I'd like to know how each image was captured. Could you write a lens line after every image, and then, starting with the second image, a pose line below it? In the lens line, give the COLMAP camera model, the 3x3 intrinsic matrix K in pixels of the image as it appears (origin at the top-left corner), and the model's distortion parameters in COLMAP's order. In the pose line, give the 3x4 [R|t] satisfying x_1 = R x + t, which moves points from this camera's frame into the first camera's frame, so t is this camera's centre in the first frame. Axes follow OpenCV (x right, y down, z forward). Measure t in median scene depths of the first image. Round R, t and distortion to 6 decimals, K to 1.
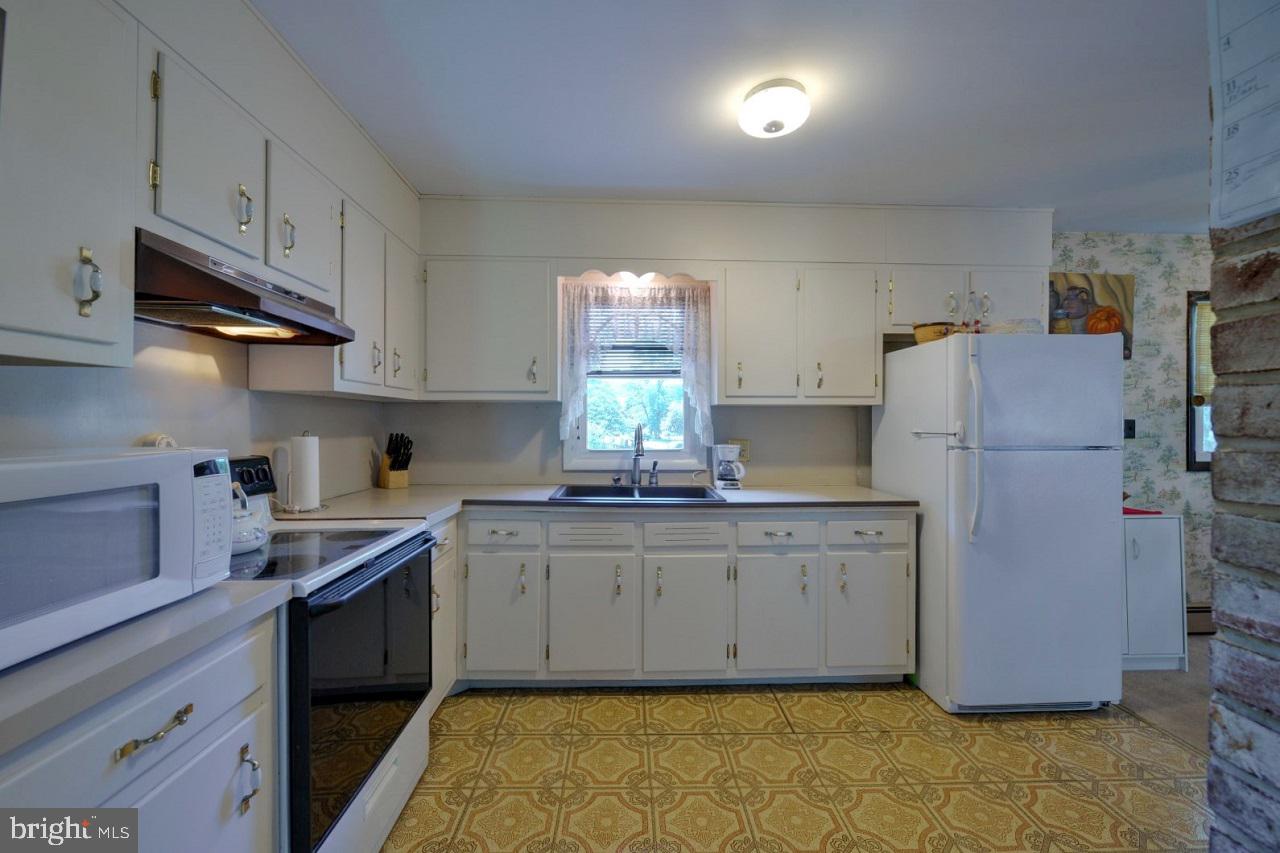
lens RADIAL K [[510.5, 0, 642.8], [0, 510.5, 423.0], [0, 0, 1]] dist [0.001355, -0.000121]
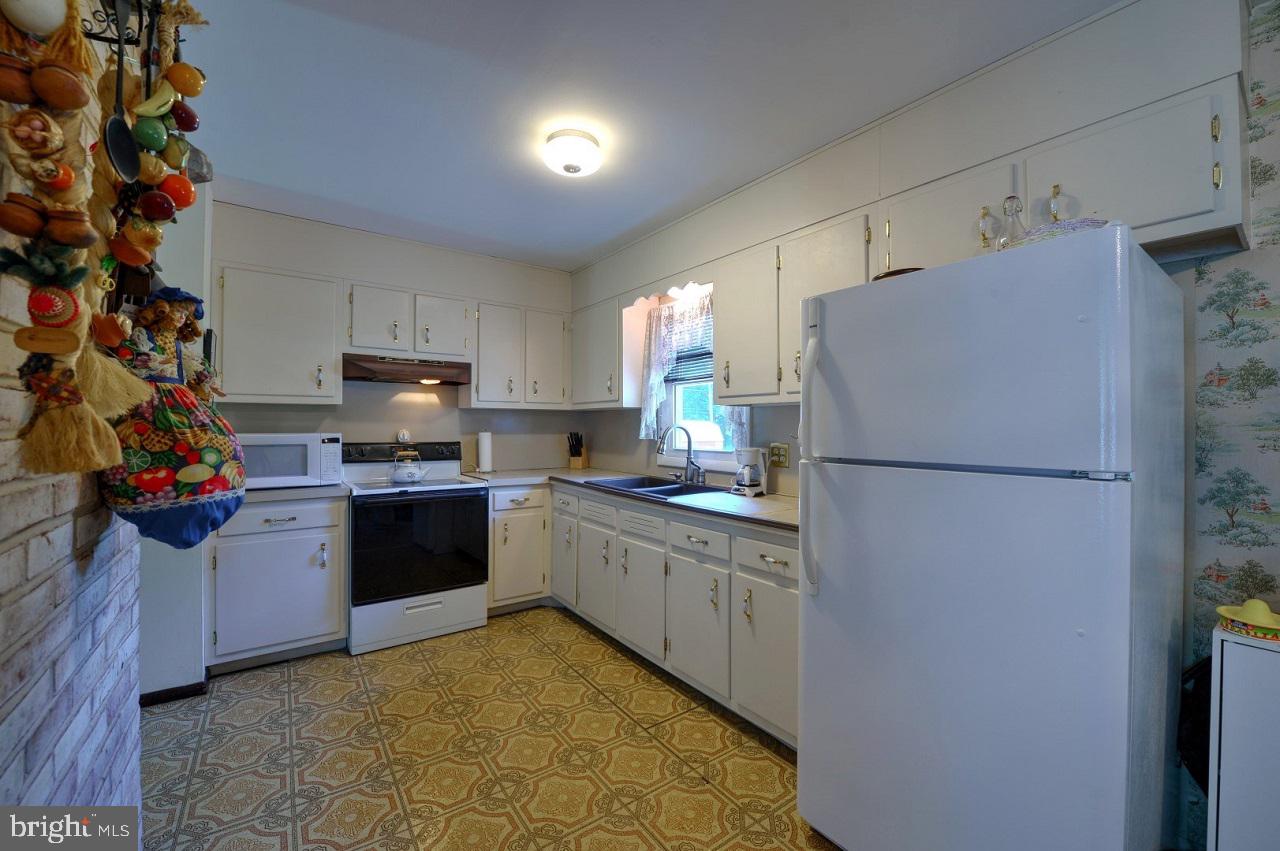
lens RADIAL K [[506.8, 0, 639.9], [0, 506.8, 425.8], [0, 0, 1]] dist [-0.010989, 0.000043]
pose [[0.554500, -0.002017, -0.832182, 1.084291], [-0.000700, 0.999996, -0.002890, 0.006535], [0.832184, 0.002185, 0.554496, 0.418090]]
